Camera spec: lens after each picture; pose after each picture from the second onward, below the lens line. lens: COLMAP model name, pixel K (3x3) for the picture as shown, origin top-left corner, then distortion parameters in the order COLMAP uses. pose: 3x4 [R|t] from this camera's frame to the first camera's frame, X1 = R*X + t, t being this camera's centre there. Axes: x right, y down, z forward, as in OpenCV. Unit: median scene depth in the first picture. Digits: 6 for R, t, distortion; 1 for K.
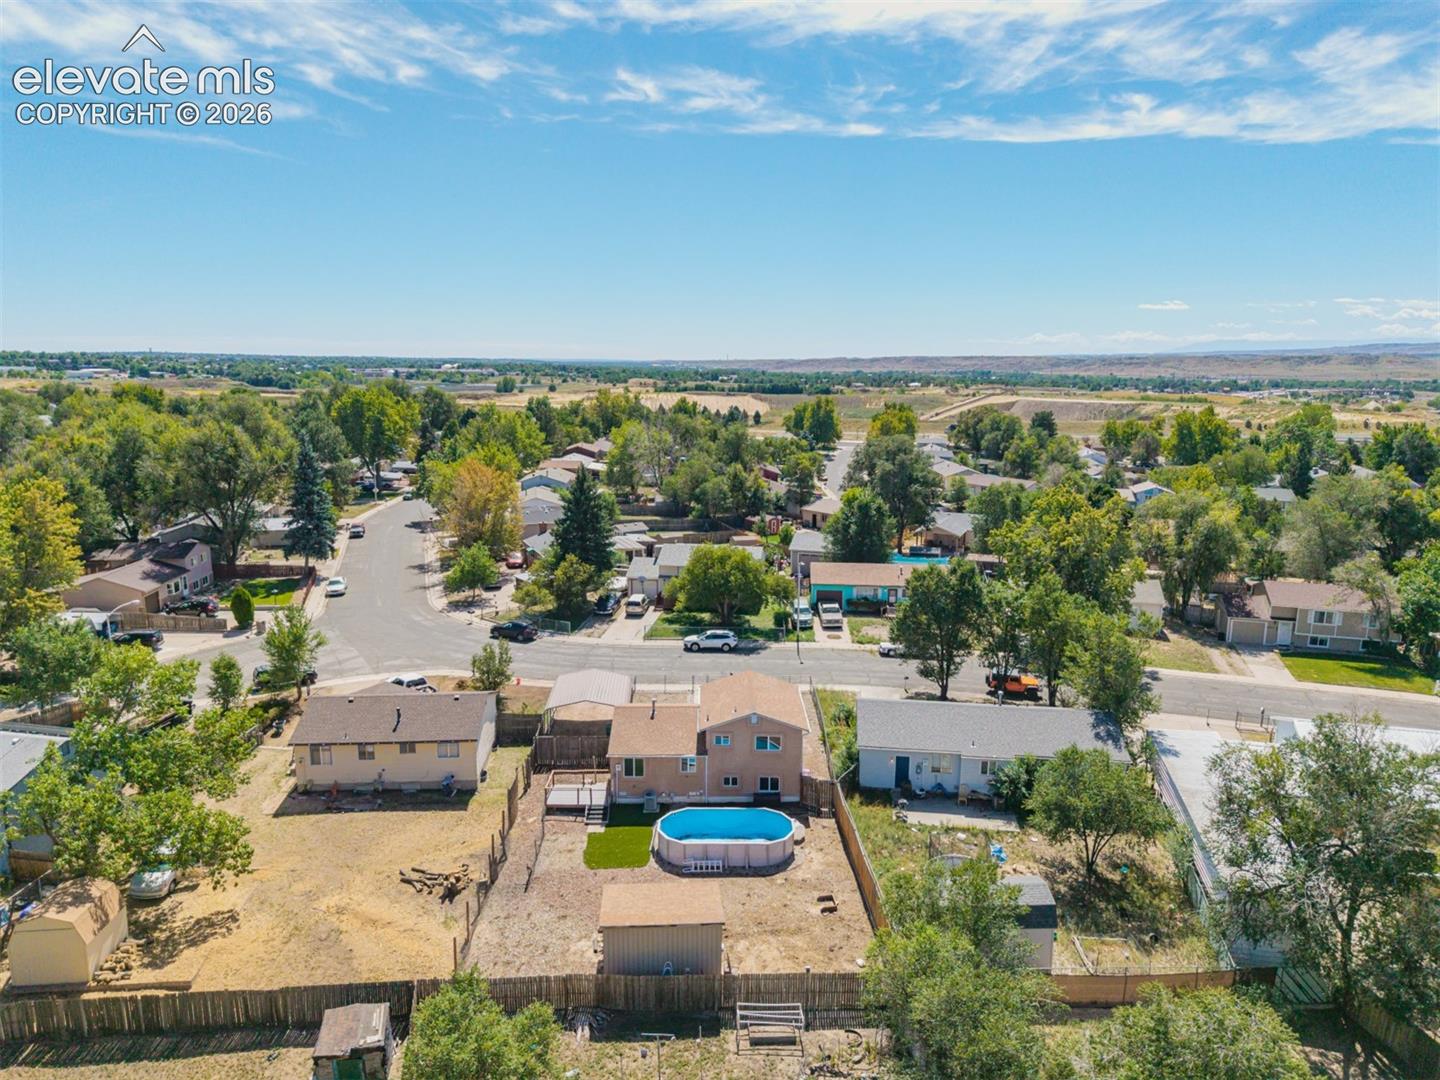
lens RADIAL K [[1006.1, 0, 724.4], [0, 1006.1, 536.0], [0, 0, 1]] dist [0.067980, -0.146920]
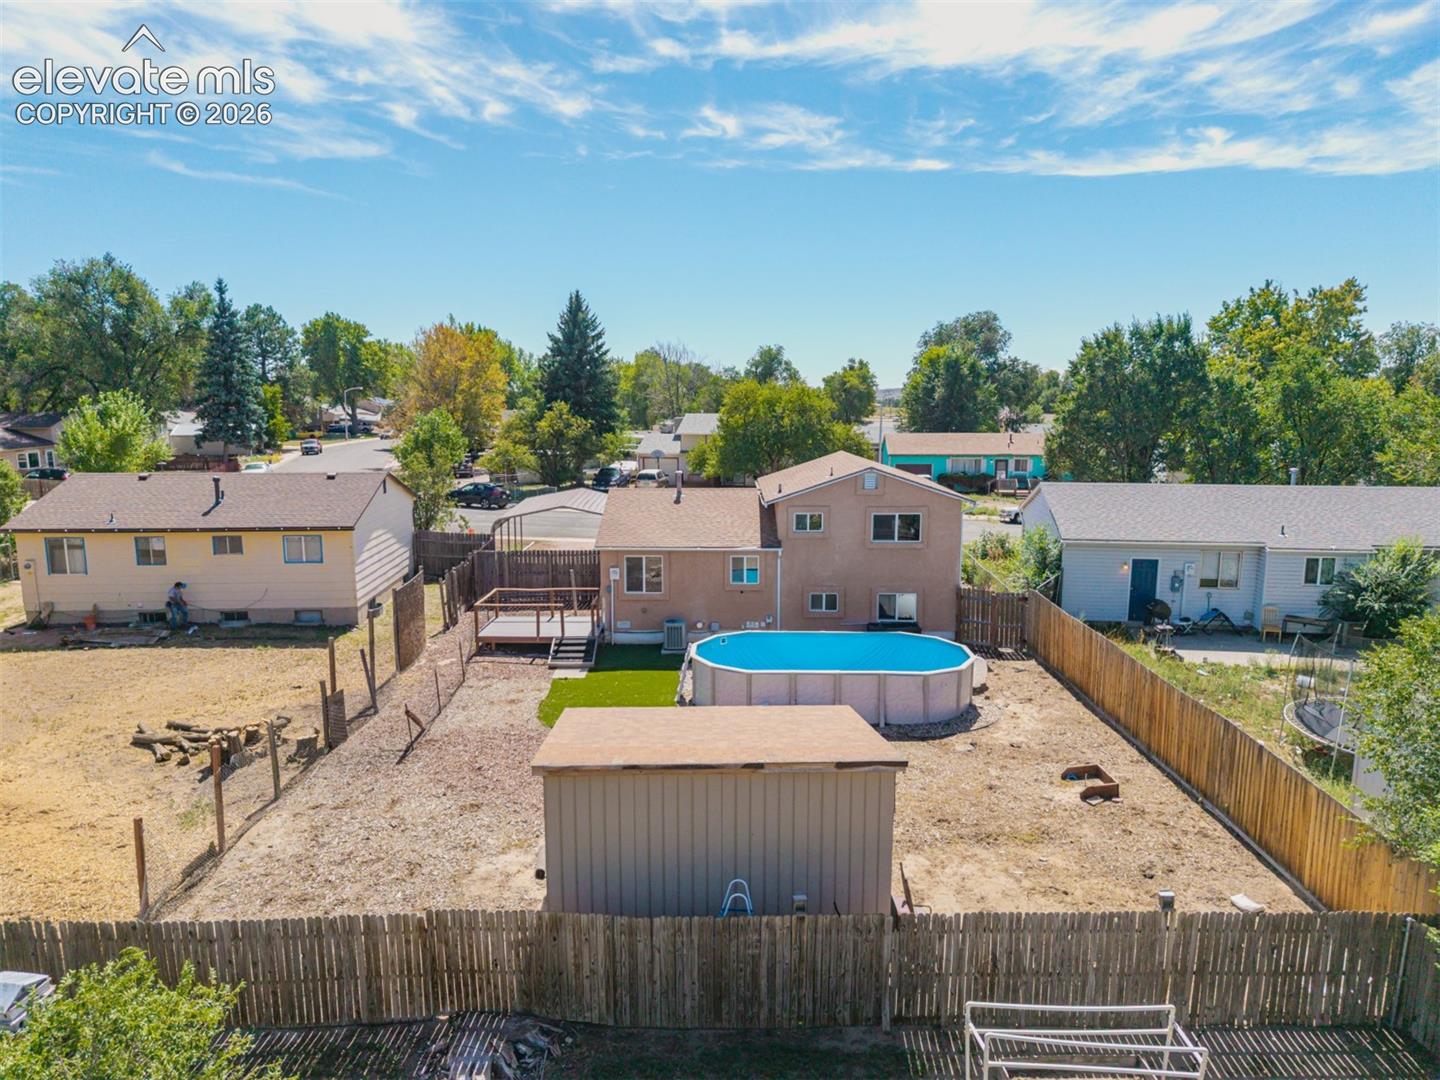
lens RADIAL K [[953.5, 0, 719.1], [0, 953.5, 550.7], [0, 0, 1]] dist [0.055544, -0.077678]
pose [[0.999829, -0.004324, -0.017988, -0.043620], [0.003600, 0.999191, -0.040066, 0.254326], [0.018147, 0.039994, 0.999035, 0.531718]]
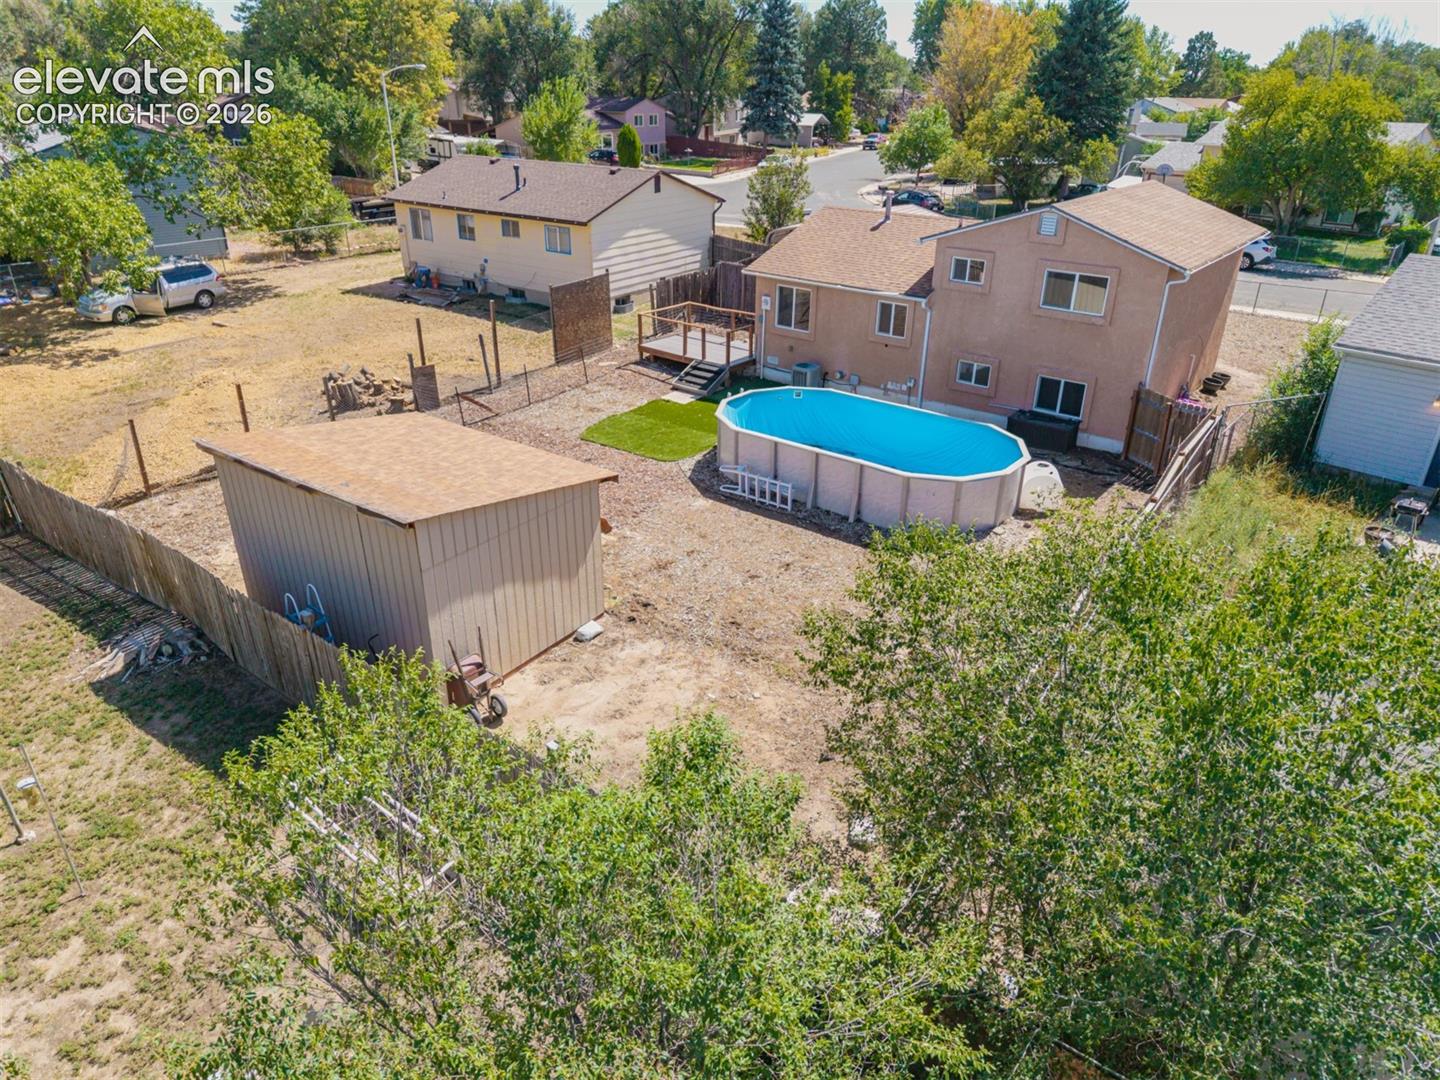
lens RADIAL K [[953.5, 0, 719.1], [0, 953.5, 550.7], [0, 0, 1]] dist [0.055544, -0.077678]
pose [[0.772214, 0.284770, -0.567972, 0.192072], [-0.137211, 0.947583, 0.288547, 0.227243], [0.620370, -0.144889, 0.770810, 0.647083]]
